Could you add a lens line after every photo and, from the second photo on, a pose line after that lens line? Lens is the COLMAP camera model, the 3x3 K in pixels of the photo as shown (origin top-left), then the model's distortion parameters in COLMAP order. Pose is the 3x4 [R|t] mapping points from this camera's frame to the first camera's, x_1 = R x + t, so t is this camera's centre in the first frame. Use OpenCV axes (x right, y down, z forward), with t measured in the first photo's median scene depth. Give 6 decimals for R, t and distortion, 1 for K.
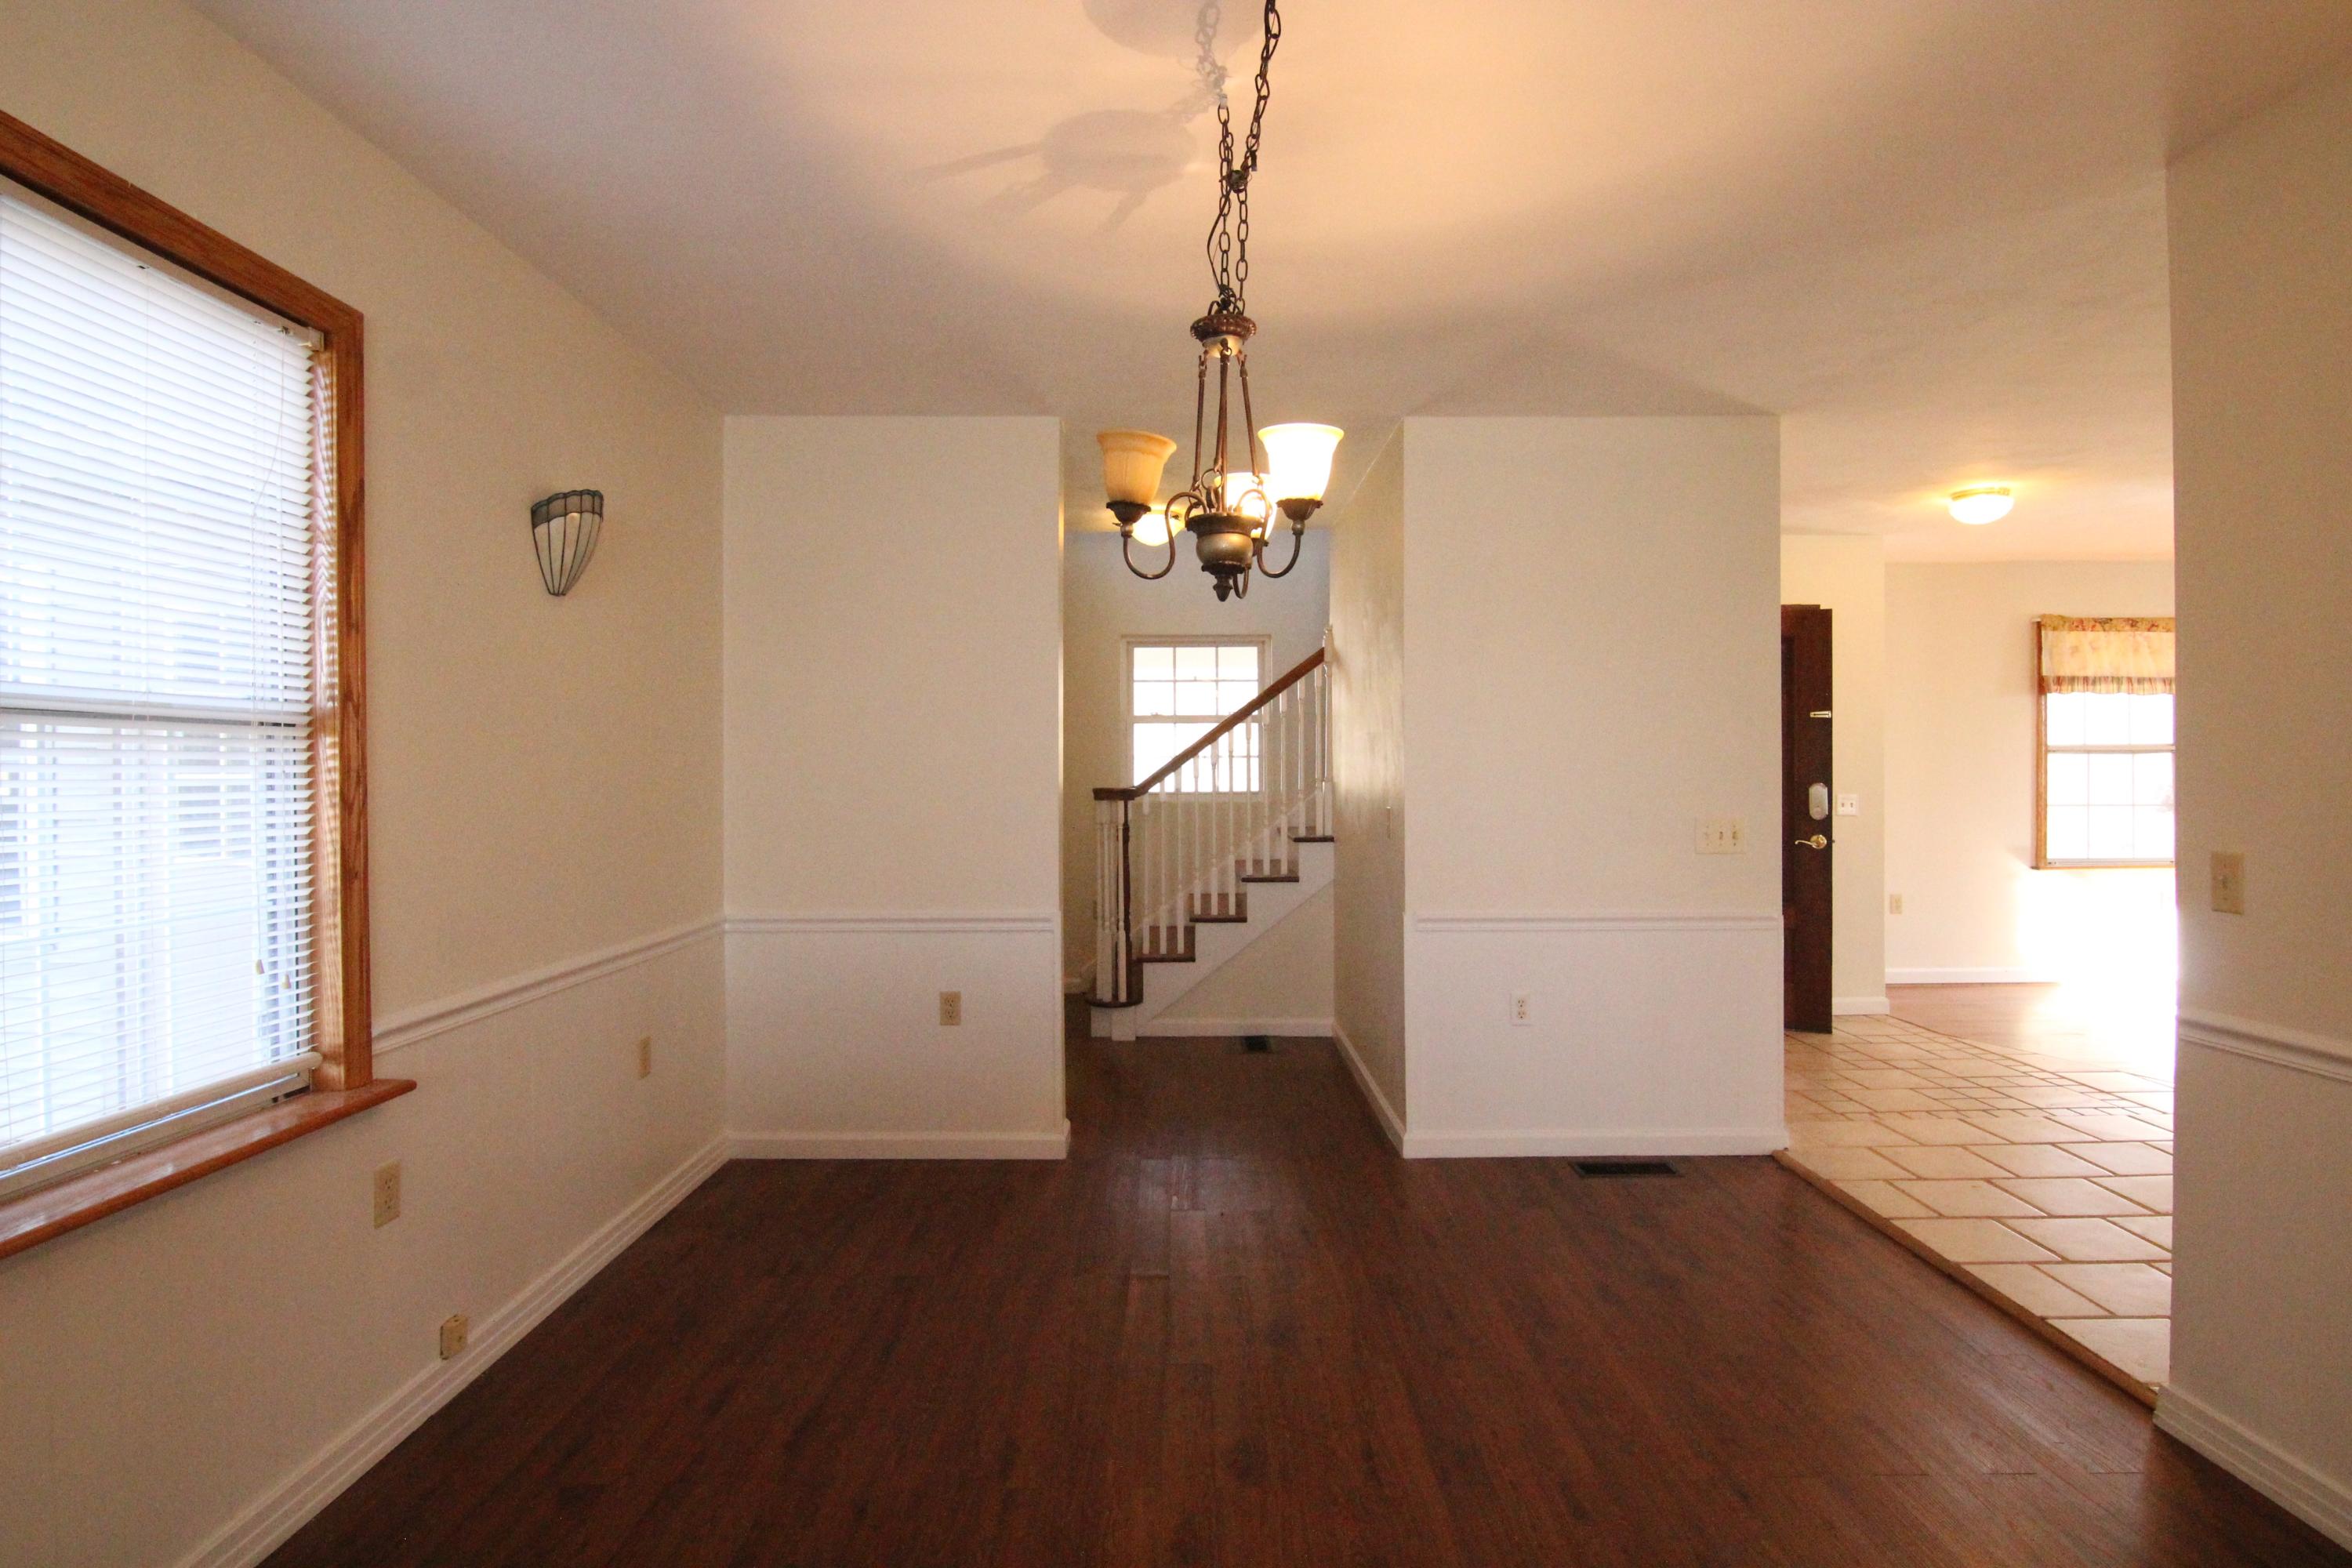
lens RADIAL K [[1193.4, 0, 1178.2], [0, 1193.4, 773.7], [0, 0, 1]] dist [0.001338, -0.017155]
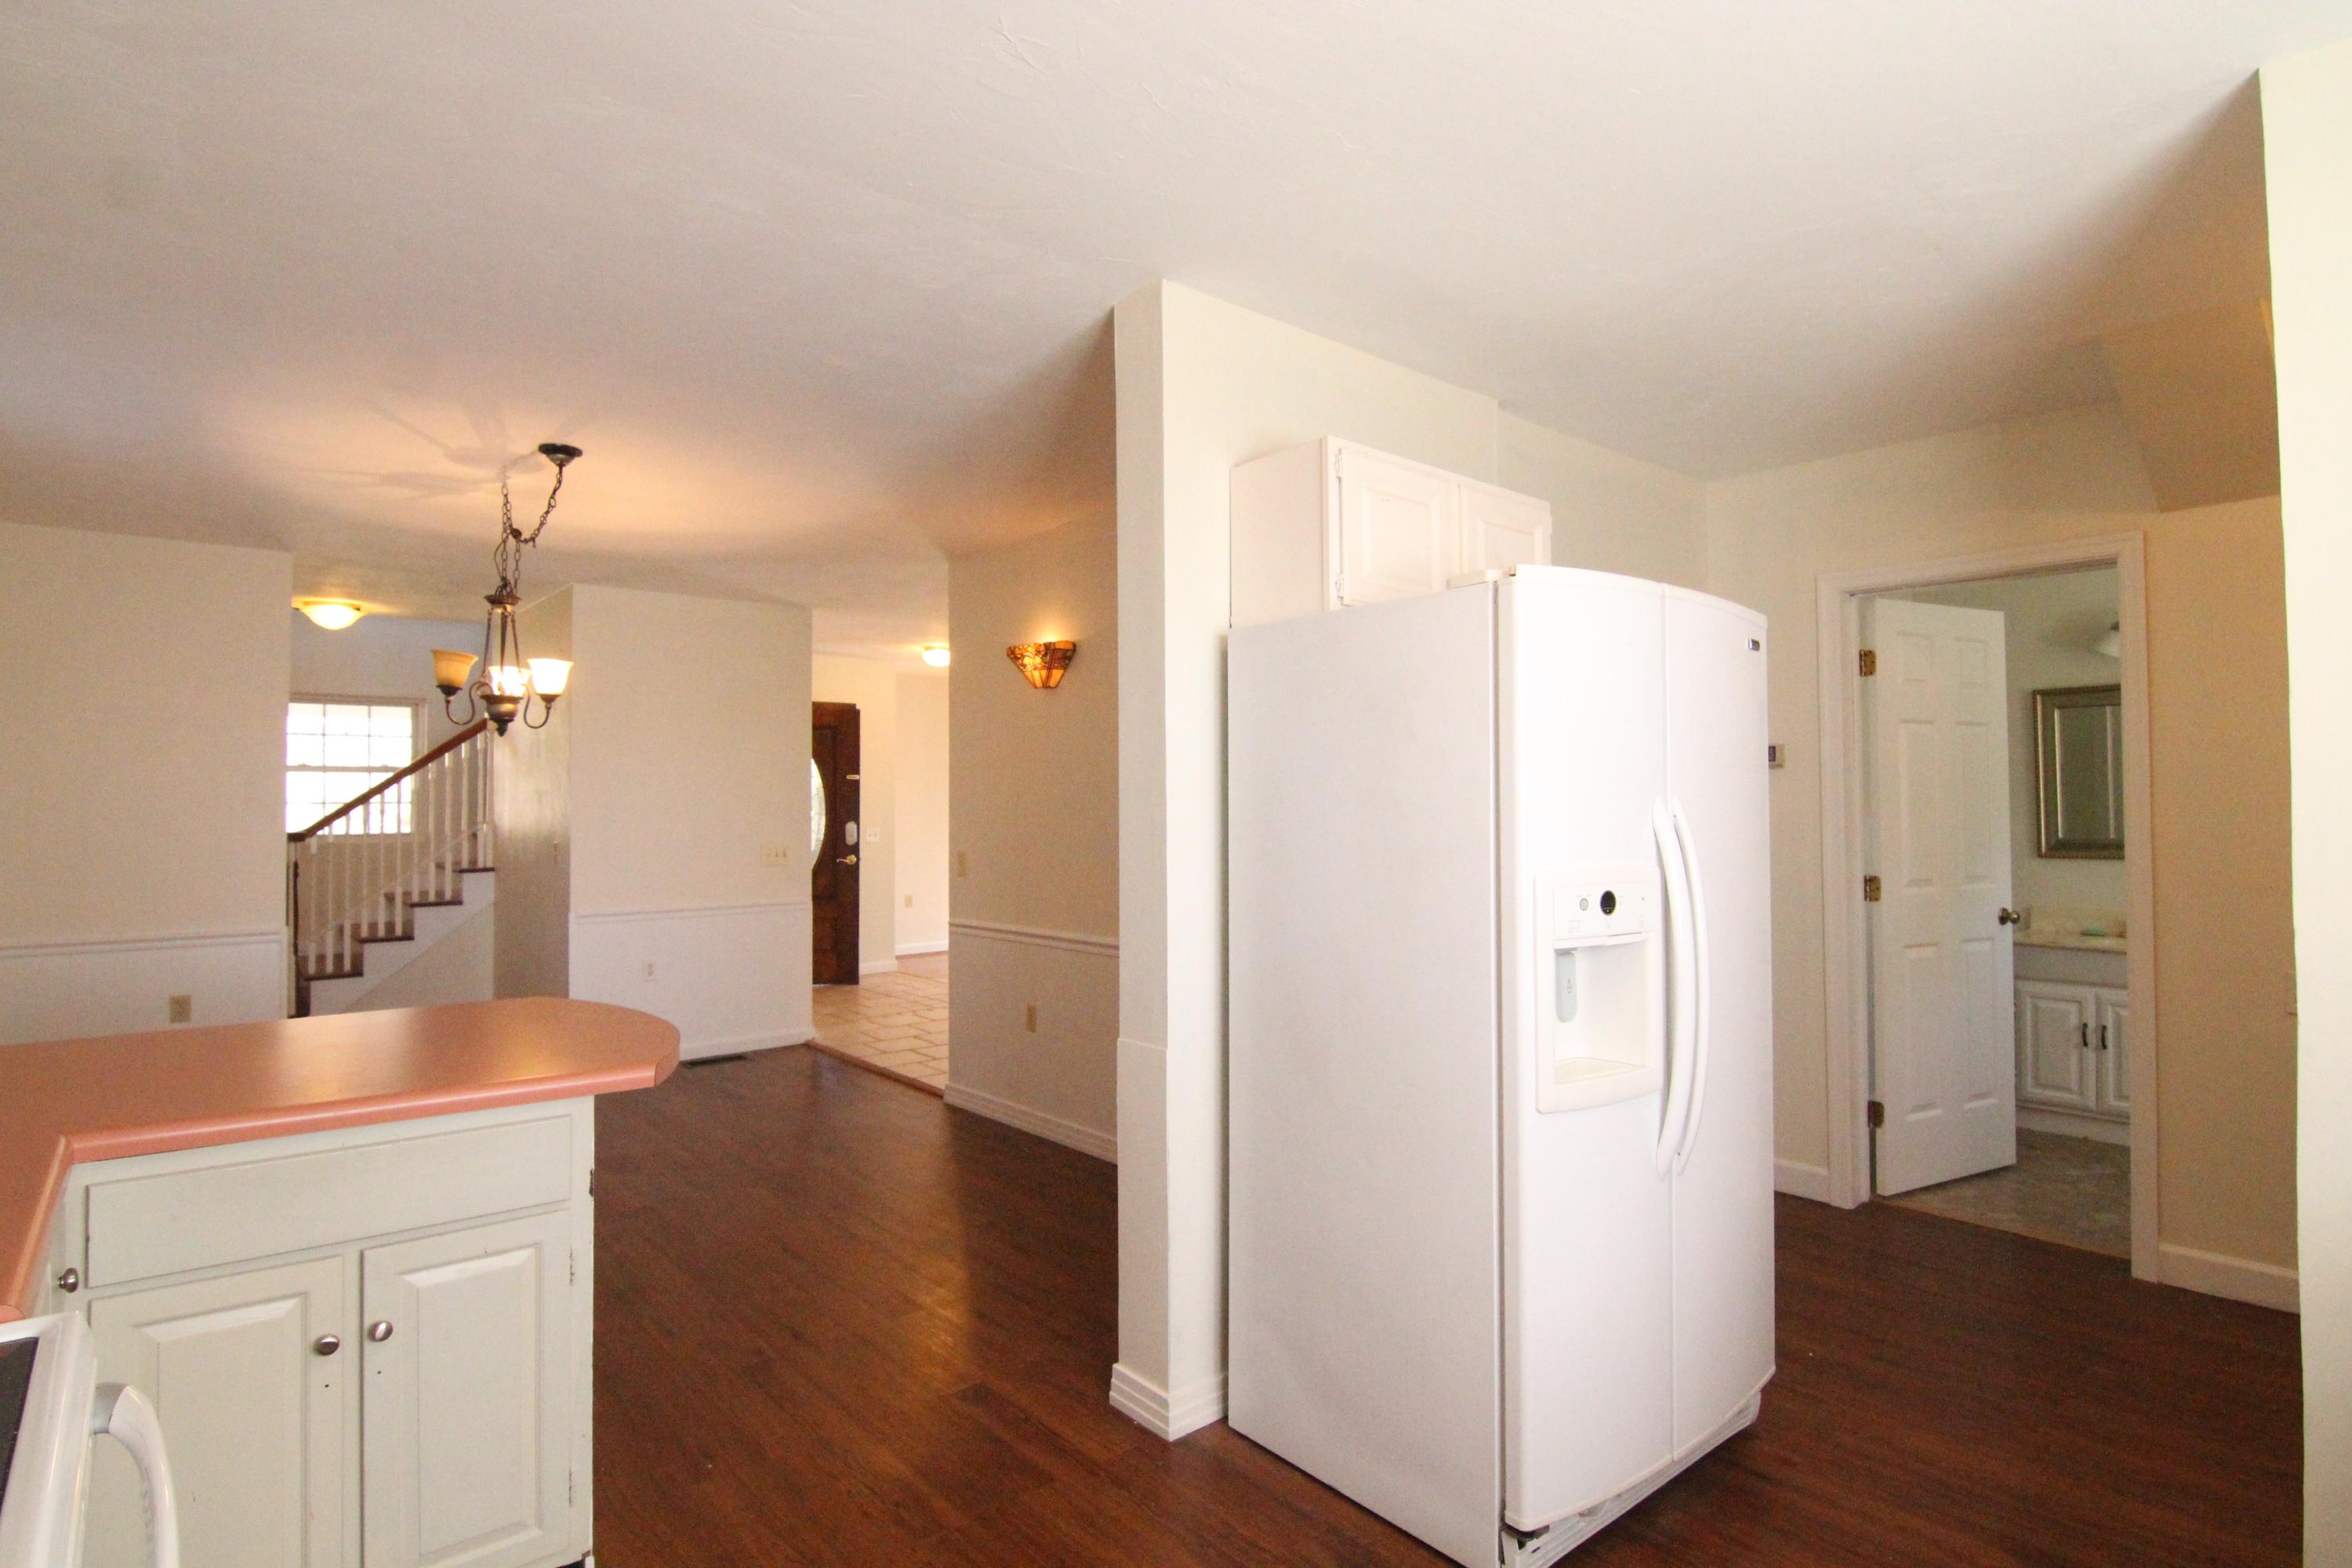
lens RADIAL K [[1193.4, 0, 1178.2], [0, 1193.4, 773.7], [0, 0, 1]] dist [0.001338, -0.017155]
pose [[0.761924, 0.015873, 0.647472, -0.142146], [0.003546, 0.999582, -0.028677, -0.008277], [-0.647657, 0.024146, 0.761549, -0.452789]]
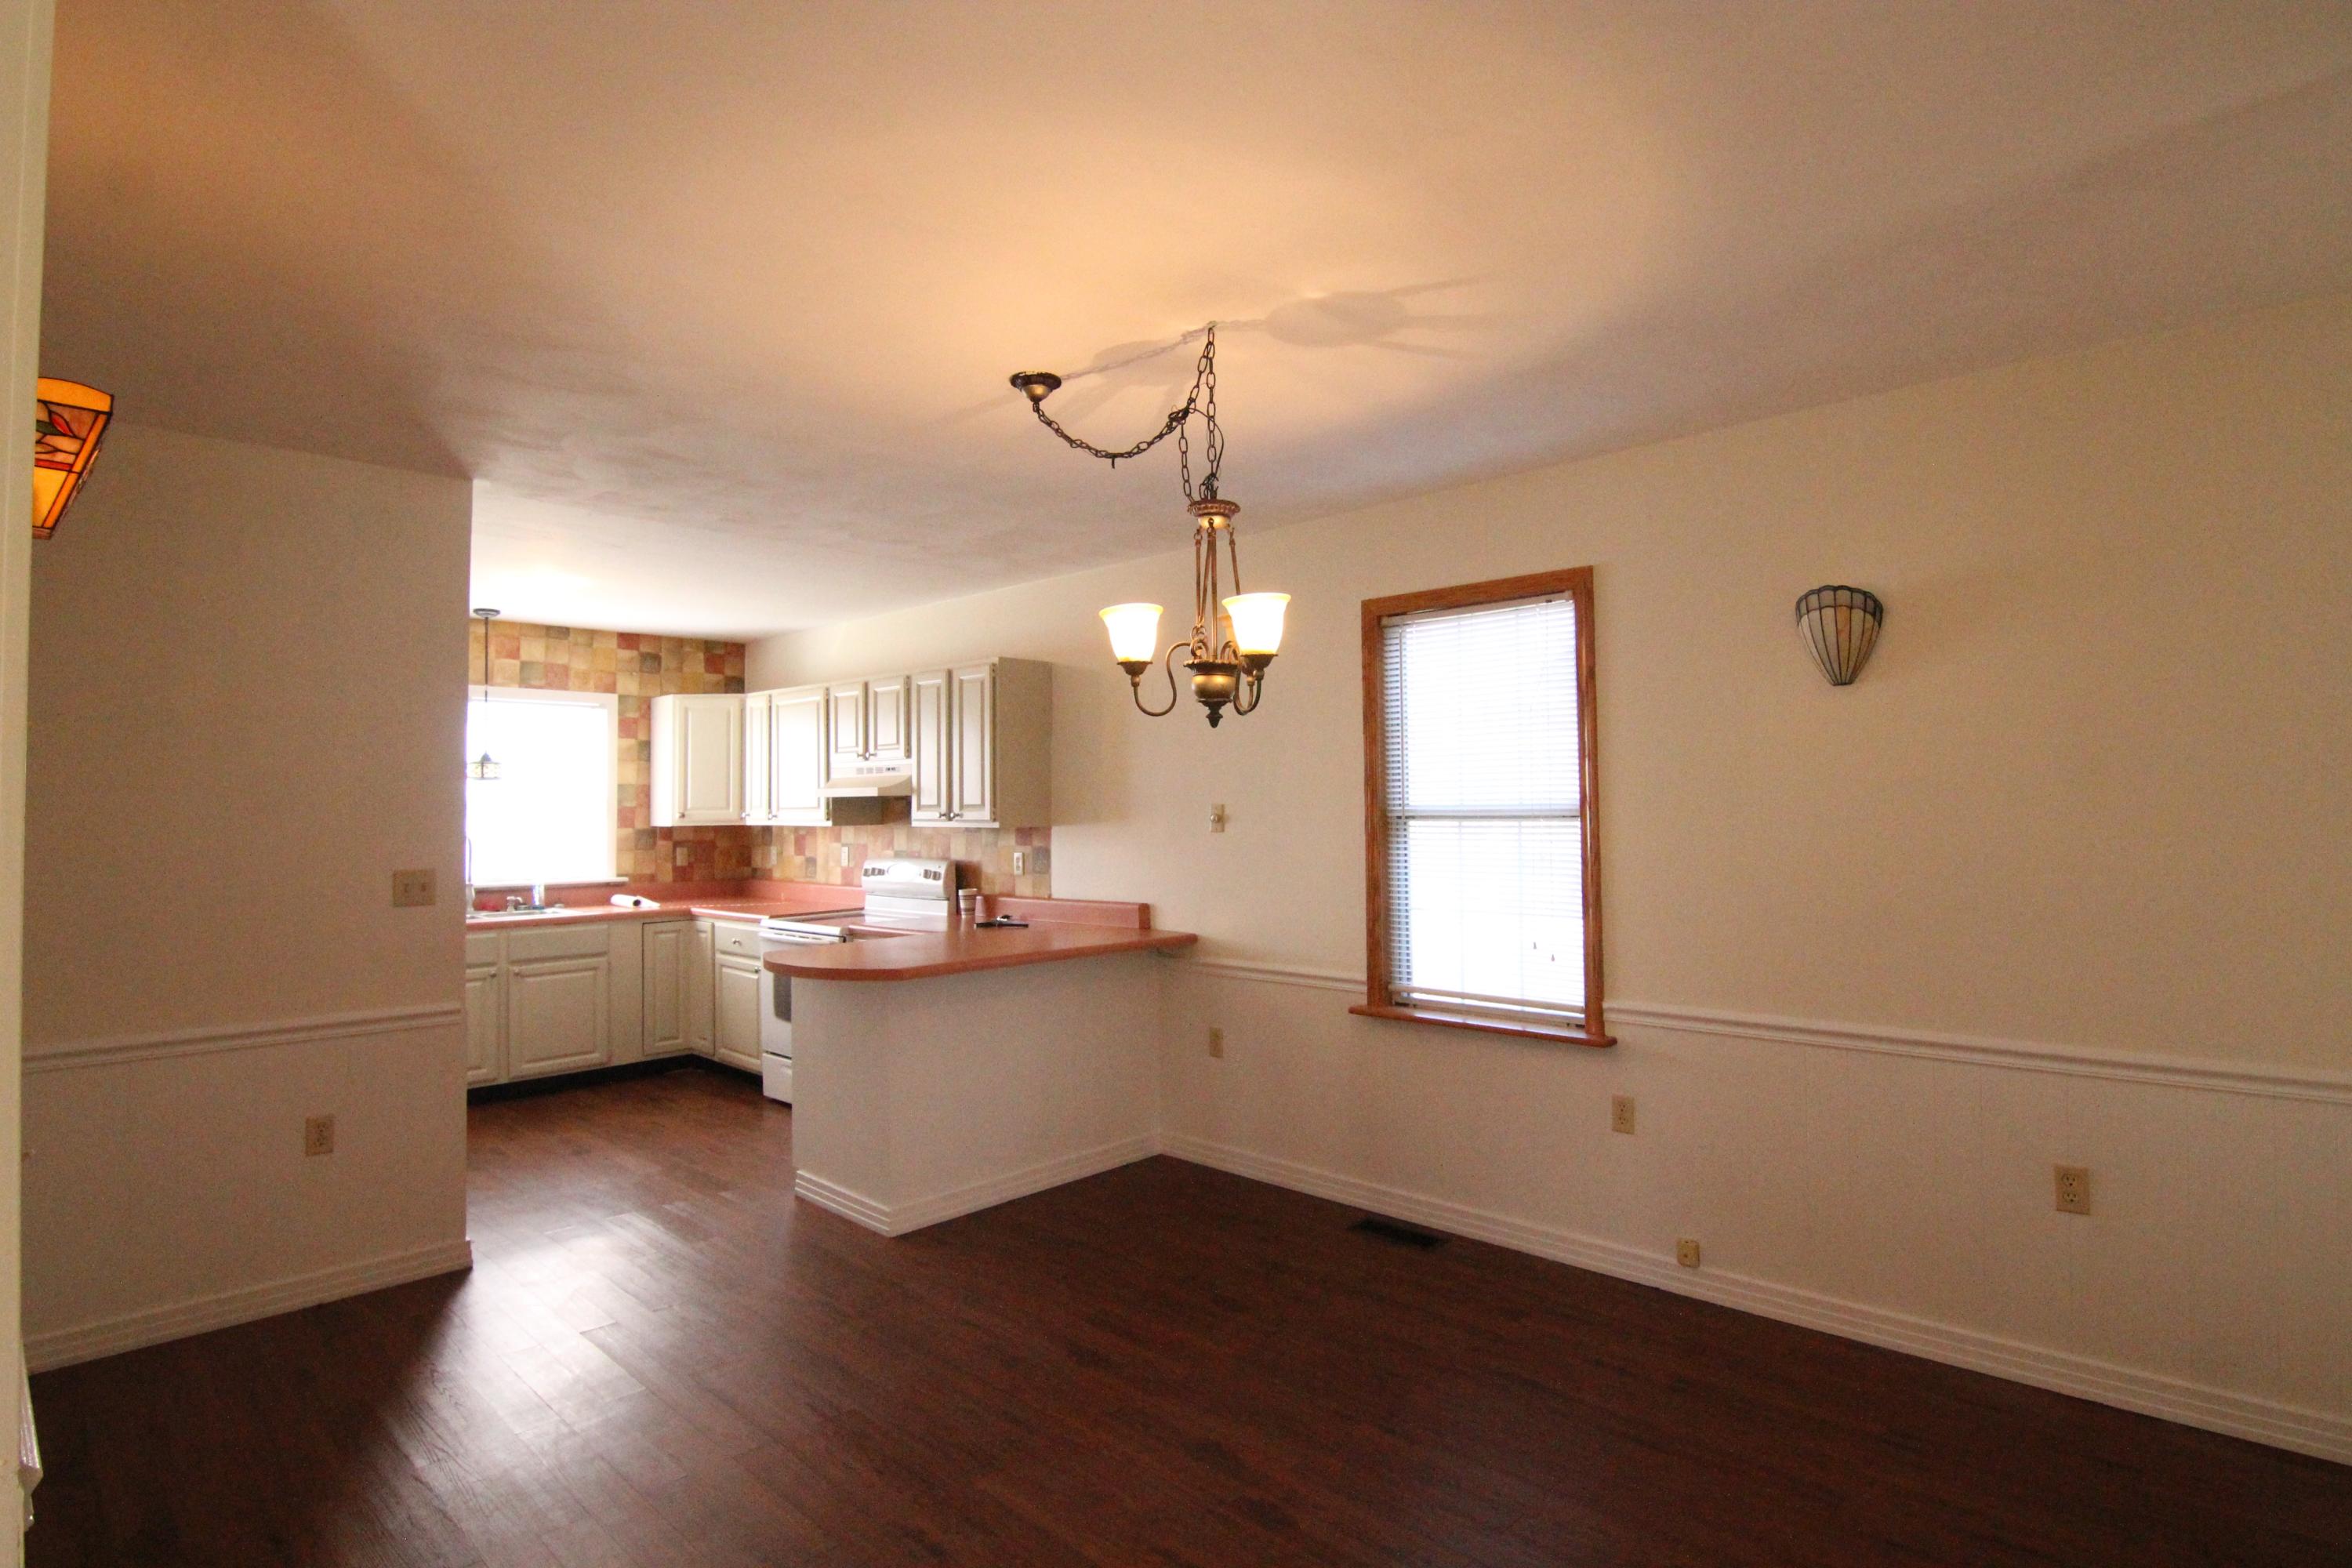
lens RADIAL K [[1193.4, 0, 1178.2], [0, 1193.4, 773.7], [0, 0, 1]] dist [0.001338, -0.017155]
pose [[-0.691731, -0.014040, -0.722019, 0.357526], [0.009851, 0.999535, -0.028874, -0.022174], [0.722088, -0.027085, -0.691271, 0.681857]]
